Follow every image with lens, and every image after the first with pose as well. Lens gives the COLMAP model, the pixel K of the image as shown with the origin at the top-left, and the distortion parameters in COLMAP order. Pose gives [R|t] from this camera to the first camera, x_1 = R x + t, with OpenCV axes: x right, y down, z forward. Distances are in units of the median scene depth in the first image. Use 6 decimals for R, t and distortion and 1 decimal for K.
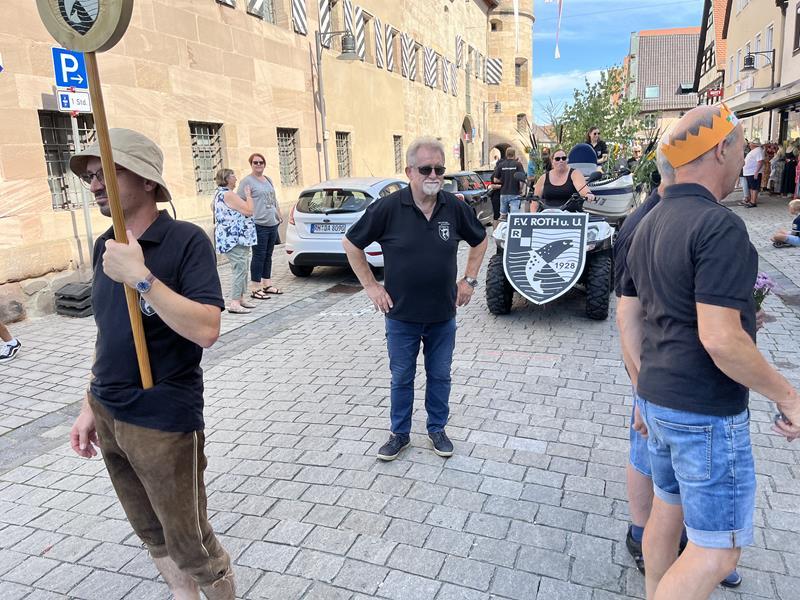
lens RADIAL K [[605.2, 0, 405.8], [0, 605.2, 302.5], [0, 0, 1]] dist [0.068938, -0.094943]
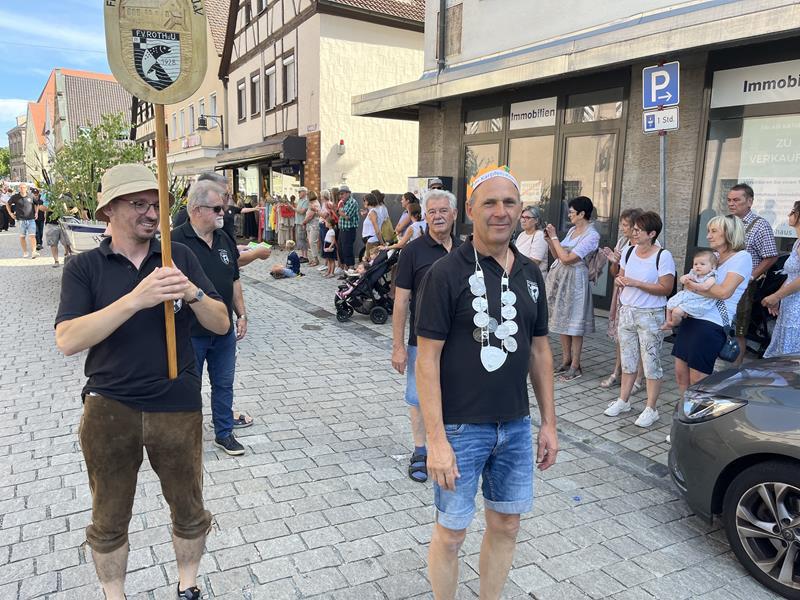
lens RADIAL K [[605.2, 0, 397.7], [0, 605.2, 301.5], [0, 0, 1]] dist [0.068938, -0.094943]
pose [[0.657529, -0.070225, 0.750150, -0.104716], [0.121471, 0.992502, -0.013560, 0.003085], [-0.743573, 0.100037, 0.661129, -0.006497]]
